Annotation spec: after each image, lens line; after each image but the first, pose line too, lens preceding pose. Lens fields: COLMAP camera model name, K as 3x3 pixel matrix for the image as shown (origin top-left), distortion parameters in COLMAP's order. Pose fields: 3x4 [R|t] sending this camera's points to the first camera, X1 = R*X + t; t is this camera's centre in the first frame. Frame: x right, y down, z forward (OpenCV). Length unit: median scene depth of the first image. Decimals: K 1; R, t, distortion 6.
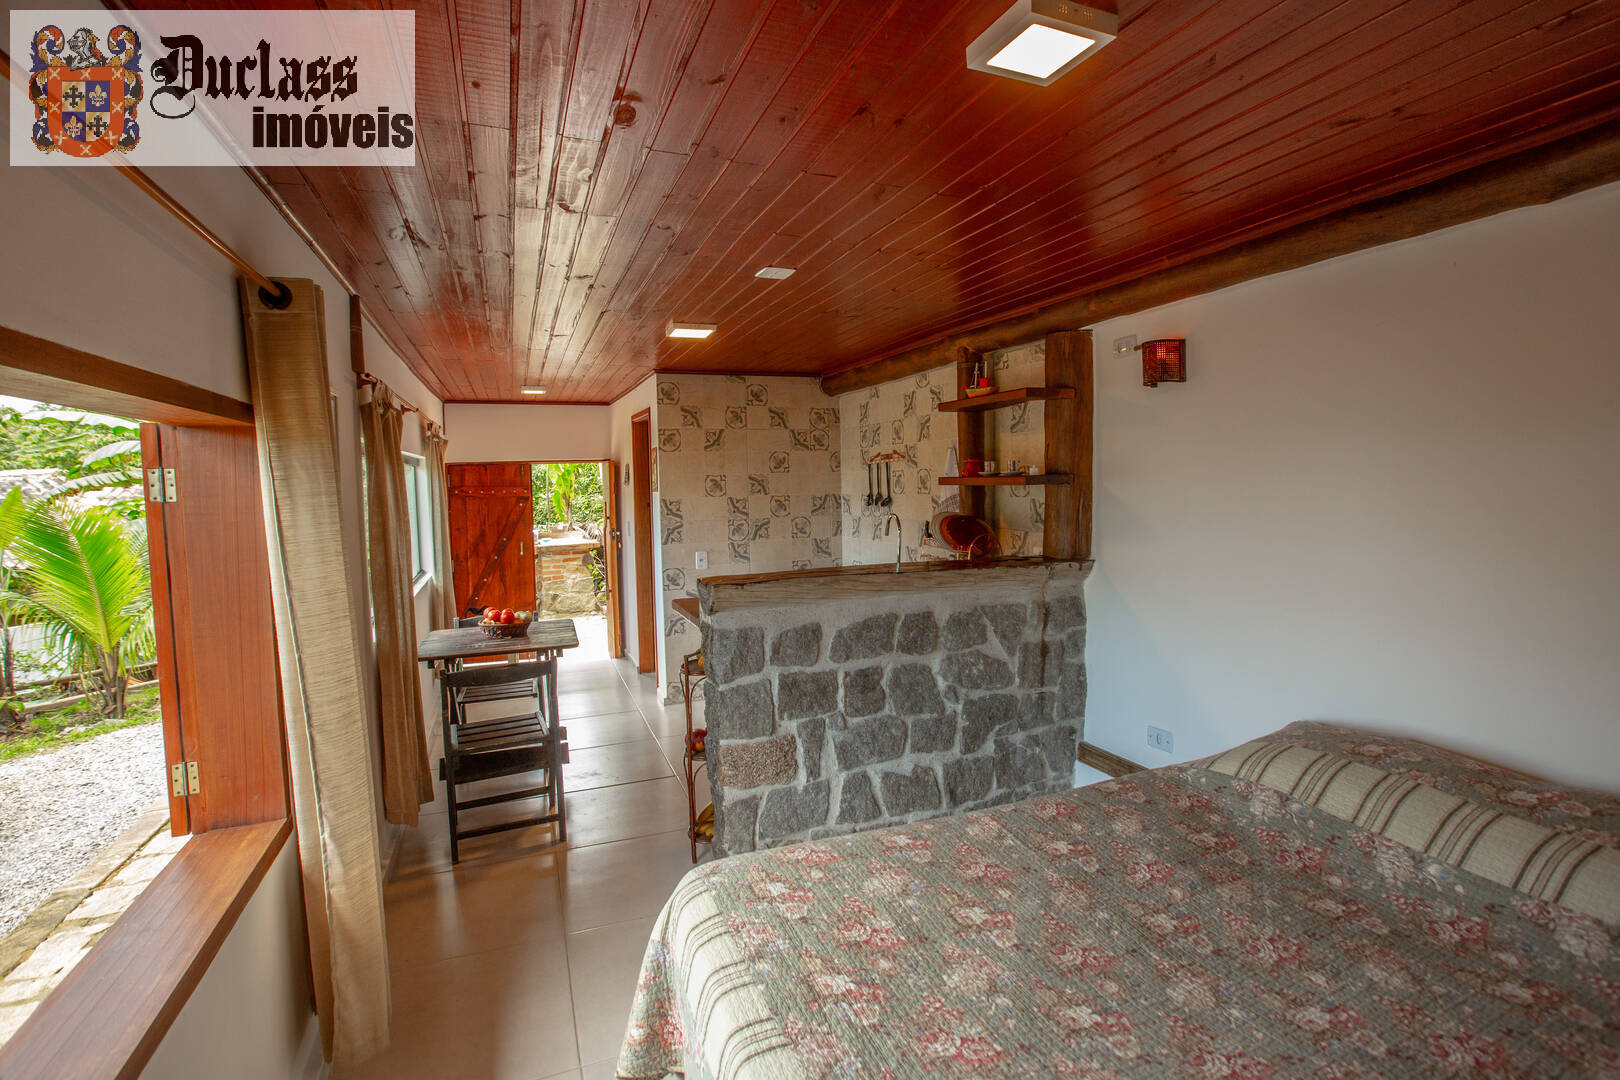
lens RADIAL K [[753.0, 0, 809.6], [0, 753.0, 526.3], [0, 0, 1]] dist [-0.057317, 0.021811]
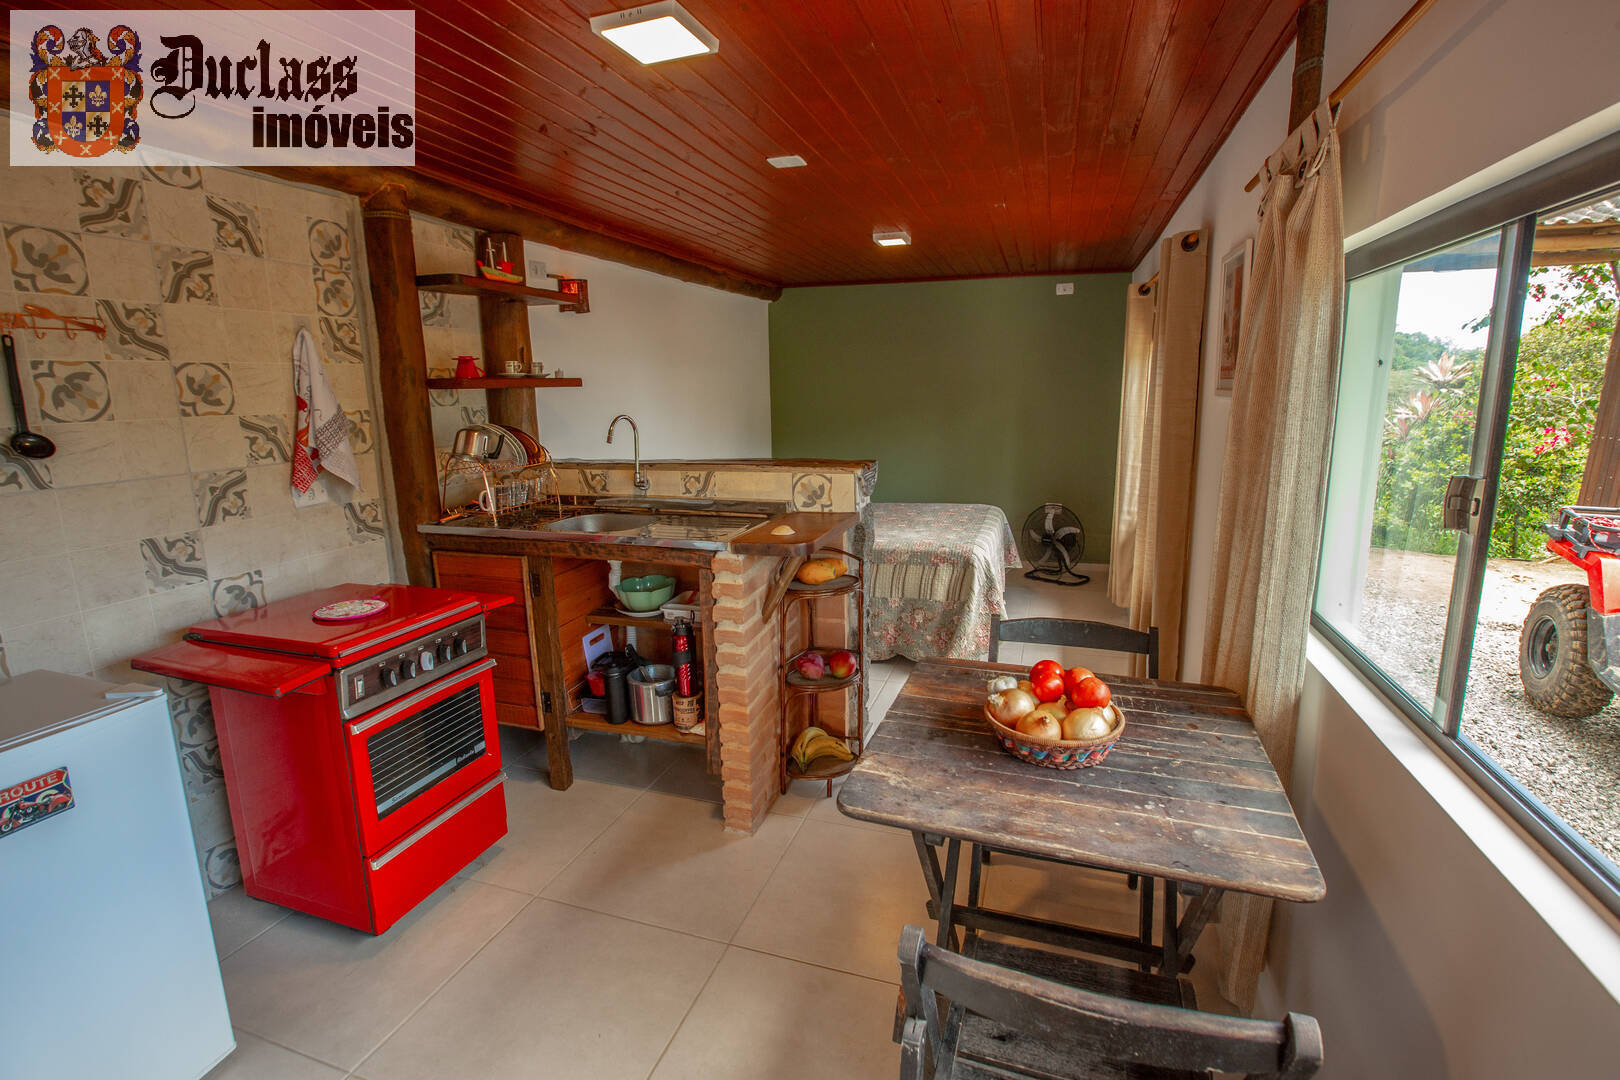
lens RADIAL K [[753.0, 0, 810.9], [0, 753.0, 527.1], [0, 0, 1]] dist [-0.057317, 0.021811]
pose [[-0.766949, -0.083644, 0.636234, -0.650847], [0.073680, 0.973433, 0.216792, -0.065636], [-0.637465, 0.213145, -0.740411, 1.591077]]
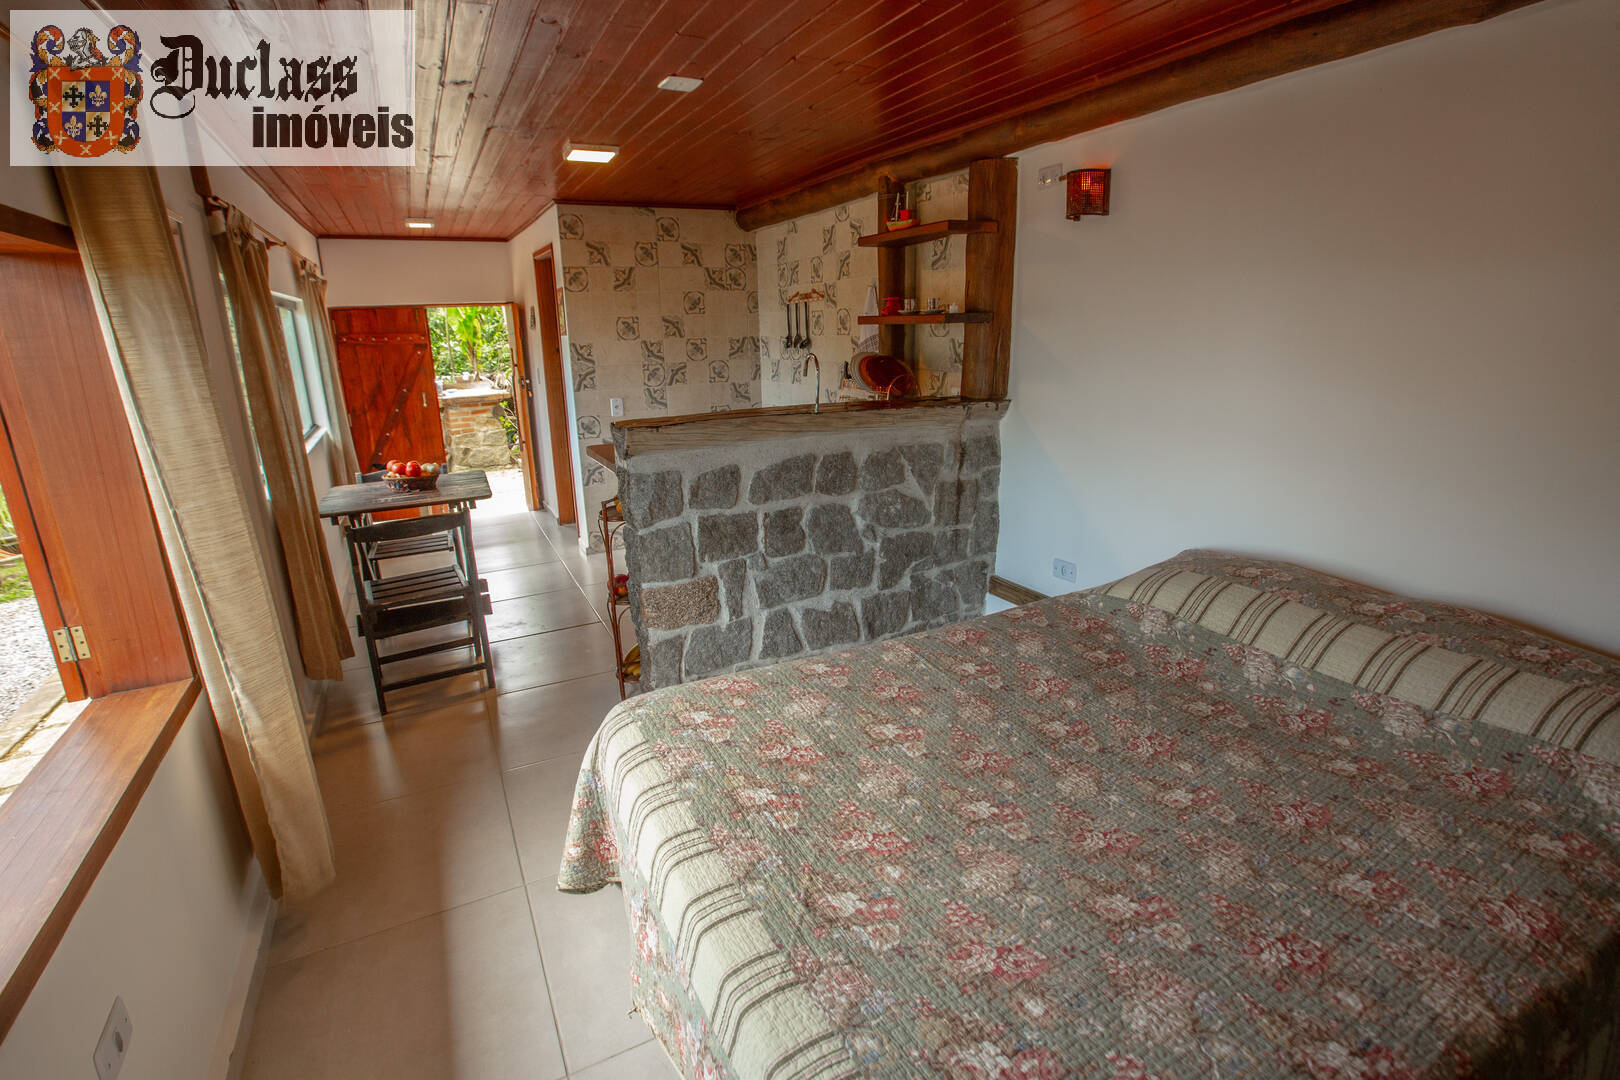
lens RADIAL K [[753.0, 0, 808.8], [0, 753.0, 525.9], [0, 0, 1]] dist [-0.057317, 0.021811]
pose [[0.994760, -0.028127, 0.098297, 0.005389], [0.008121, 0.980114, 0.198267, 0.009164], [-0.101919, -0.196430, 0.975207, 0.005728]]
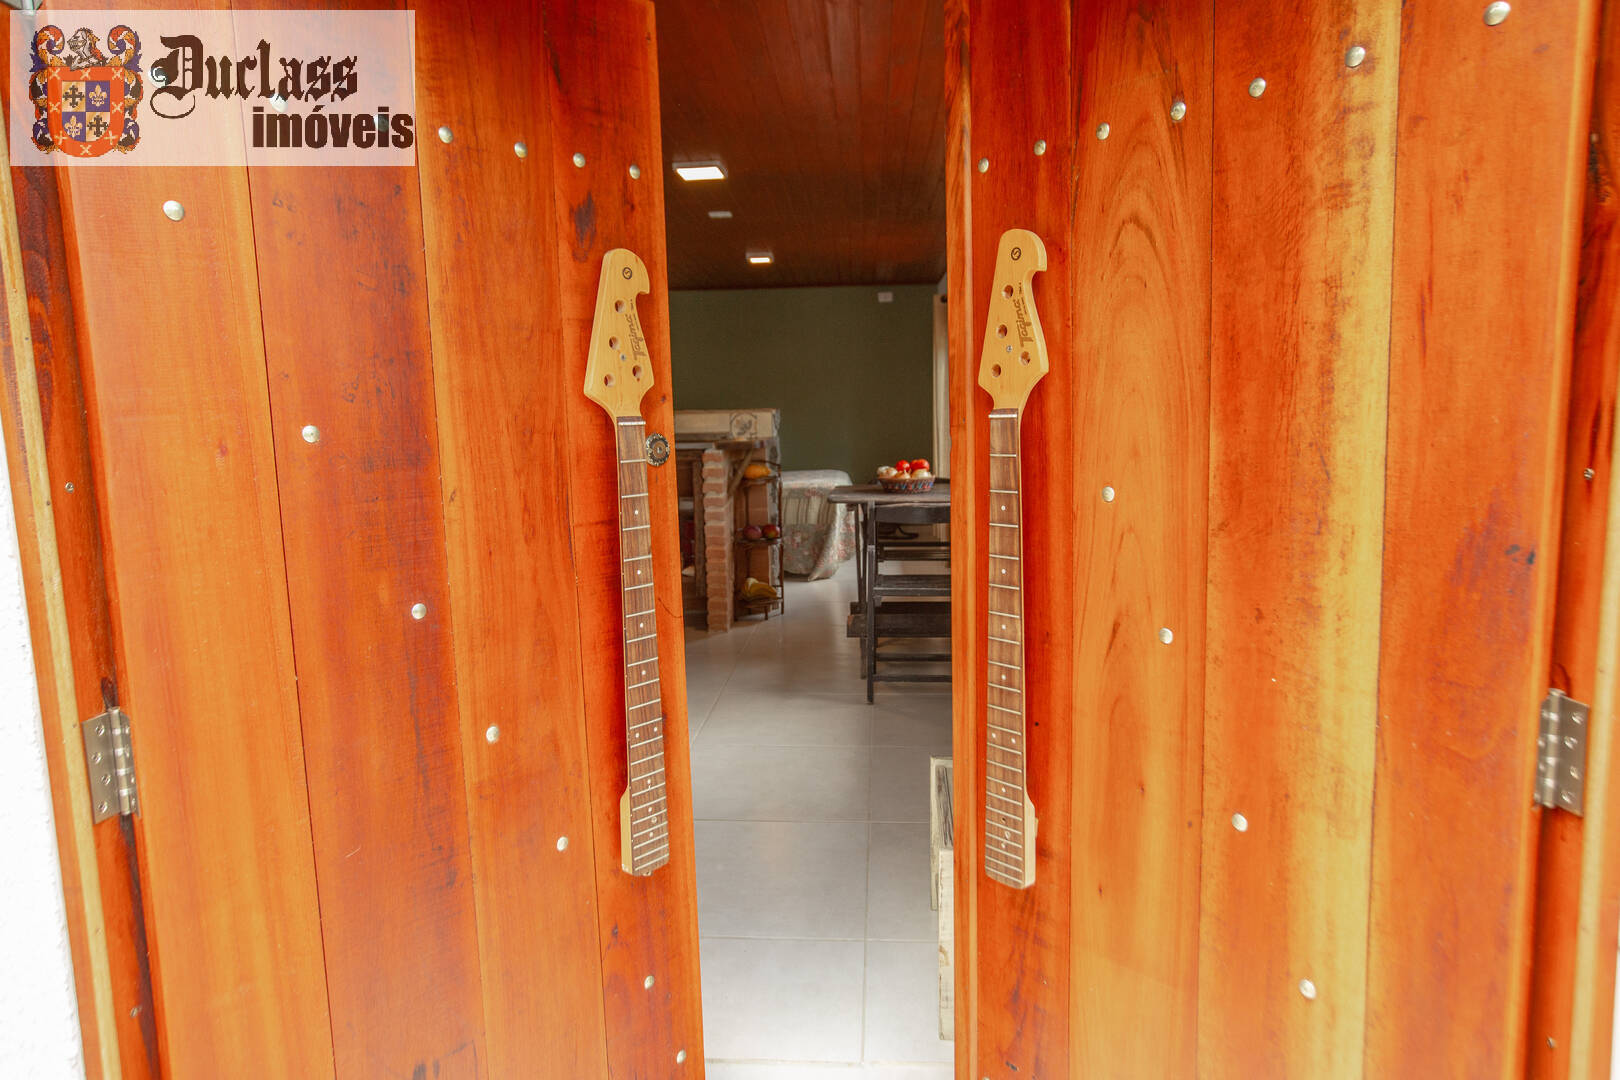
lens RADIAL K [[1006.3, 0, 823.4], [0, 1006.3, 527.0], [0, 0, 1]] dist [-0.016313, 0.017349]
pose [[-0.909293, -0.005062, 0.416125, -0.978448], [0.068266, 0.984567, 0.161147, -0.016548], [-0.410519, 0.174937, -0.894914, 2.534060]]
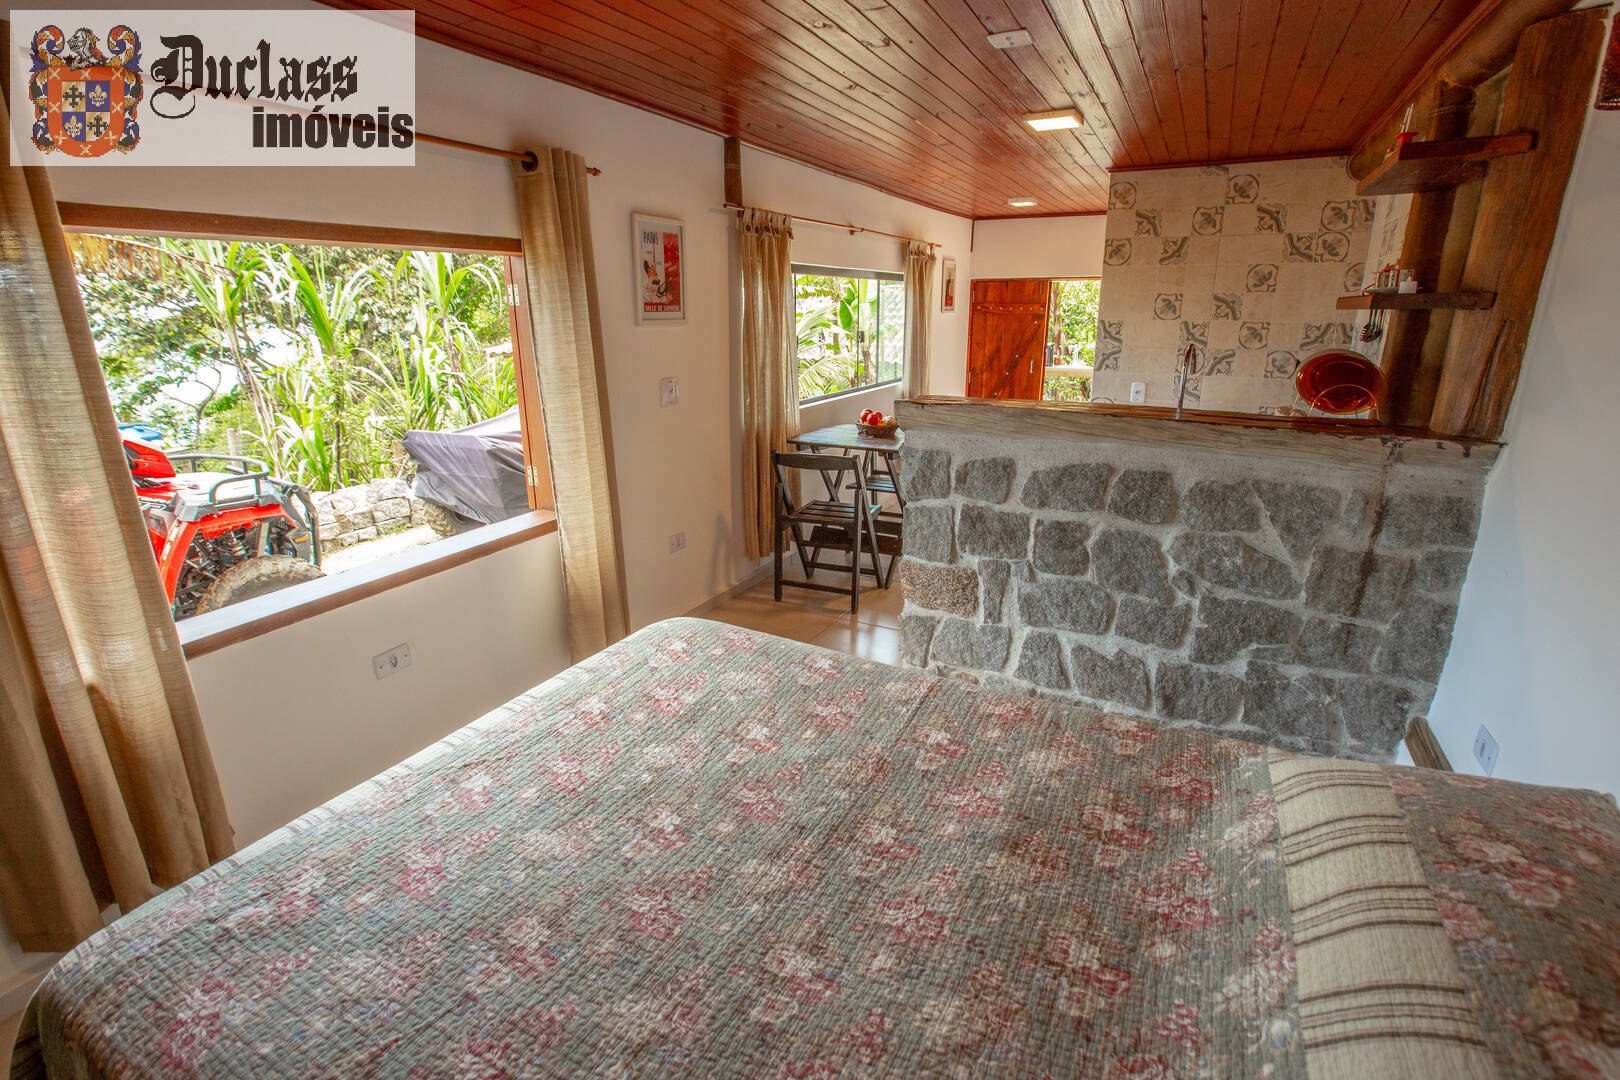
lens RADIAL K [[753.0, 0, 810.5], [0, 753.0, 526.0], [0, 0, 1]] dist [-0.057317, 0.021811]
pose [[0.648192, 0.229531, -0.726060, 0.463260], [-0.055787, 0.965241, 0.255340, -0.008782], [0.759431, -0.125004, 0.638466, 0.207735]]
